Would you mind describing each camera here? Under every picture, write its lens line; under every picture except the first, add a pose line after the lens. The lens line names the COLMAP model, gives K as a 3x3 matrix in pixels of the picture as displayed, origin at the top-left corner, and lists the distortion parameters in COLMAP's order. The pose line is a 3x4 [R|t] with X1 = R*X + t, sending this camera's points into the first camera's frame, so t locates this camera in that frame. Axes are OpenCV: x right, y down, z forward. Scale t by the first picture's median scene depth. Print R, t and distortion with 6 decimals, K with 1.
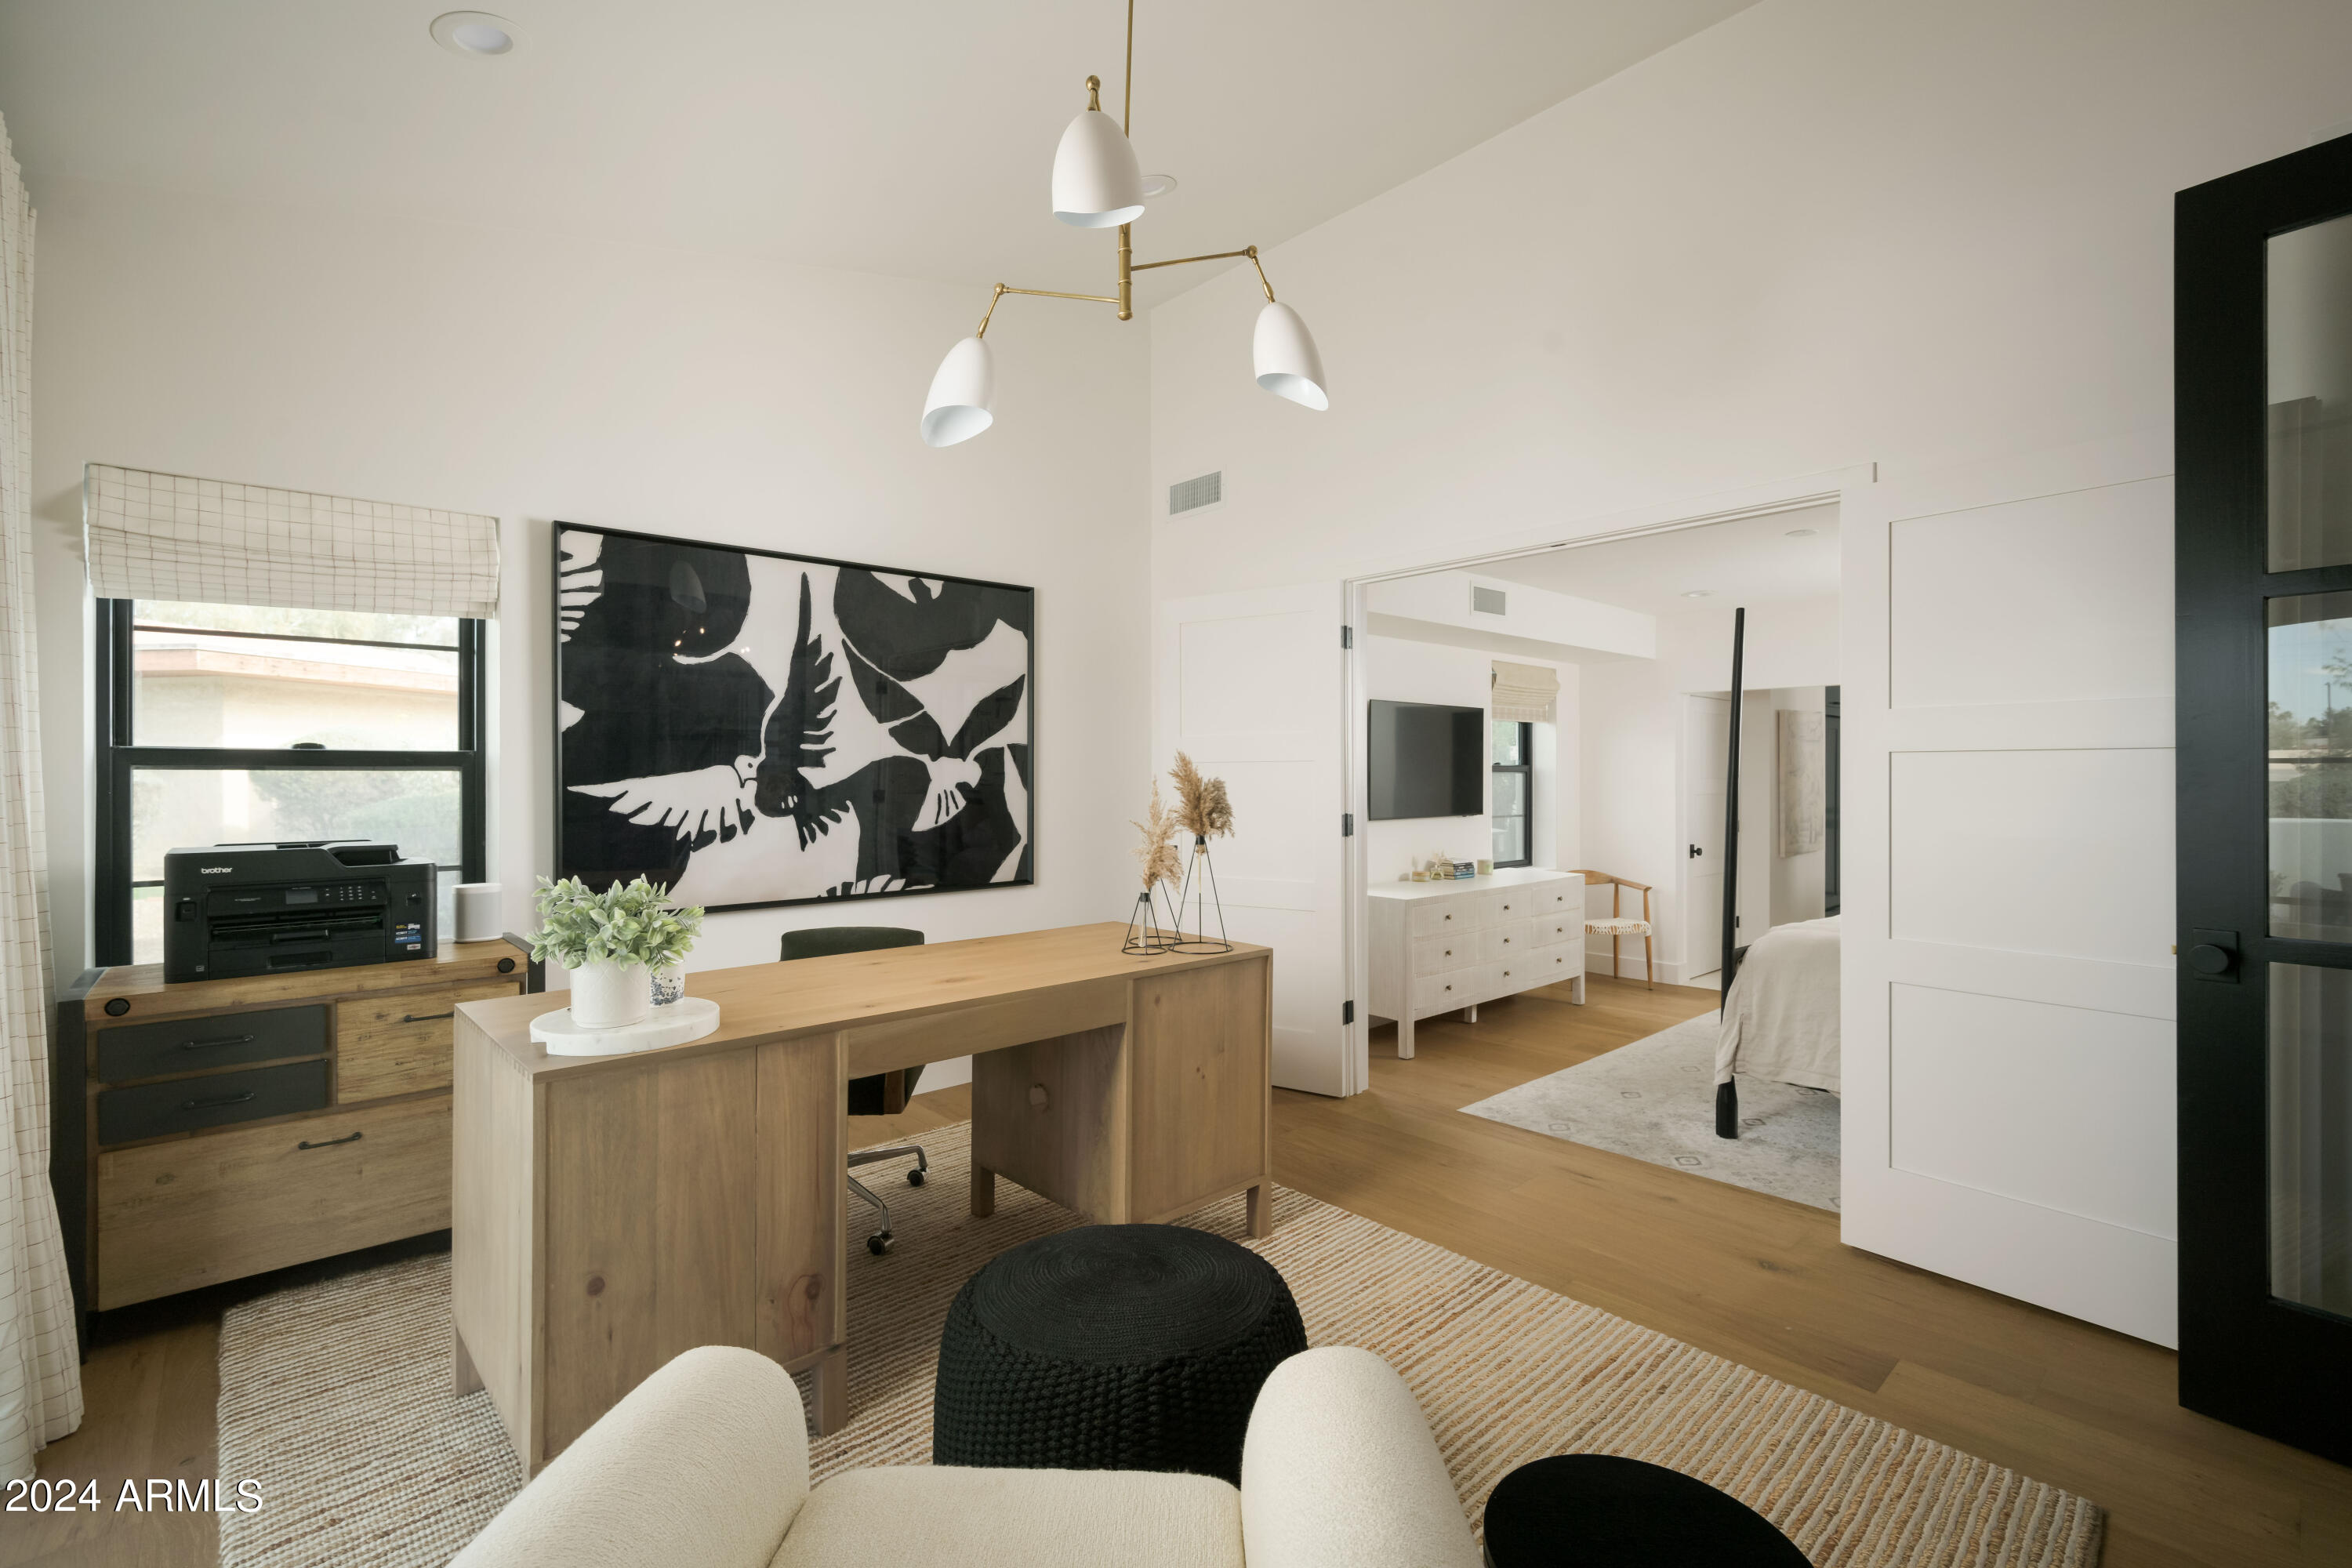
lens RADIAL K [[1014.3, 0, 1192.6], [0, 1014.3, 780.1], [0, 0, 1]] dist [0.002093, -0.000382]
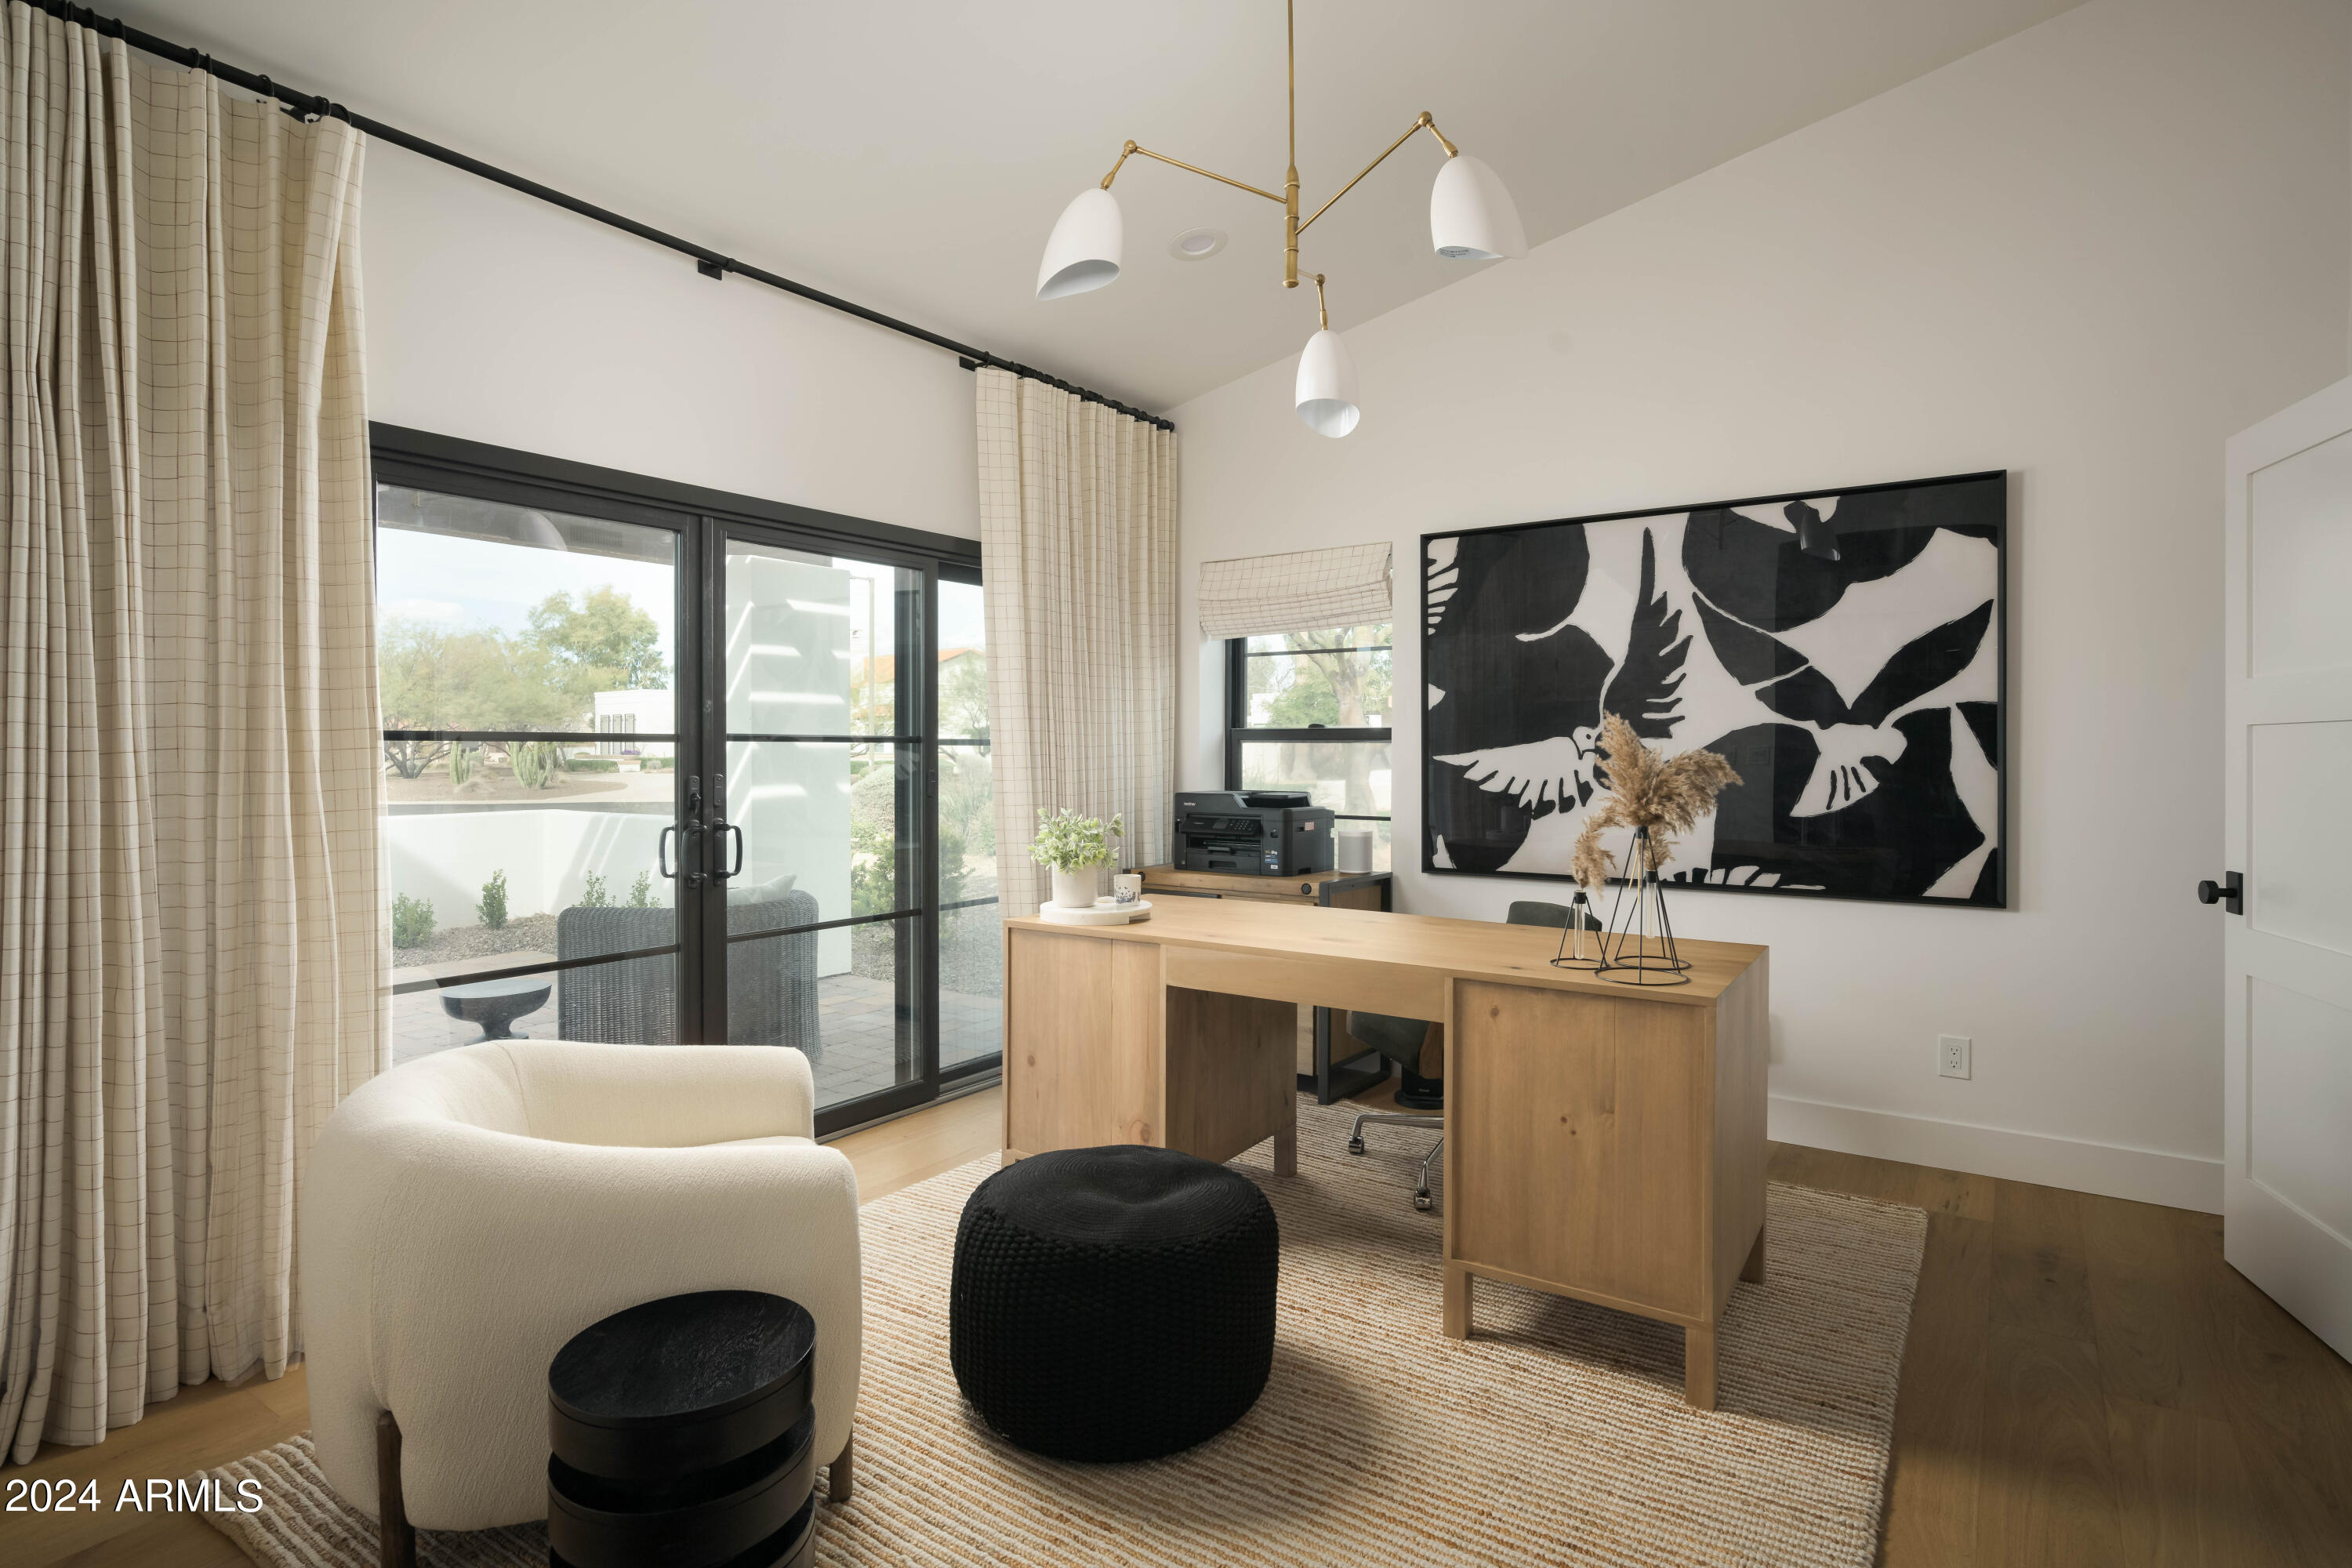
lens RADIAL K [[1194.0, 0, 1215.4], [0, 1194.0, 748.2], [0, 0, 1]] dist [-0.019108, -0.000055]
pose [[0.245620, 0.000539, -0.969366, 0.564818], [-0.006503, 0.999978, -0.001092, 0.000387], [0.969344, 0.006572, 0.245618, 0.346602]]
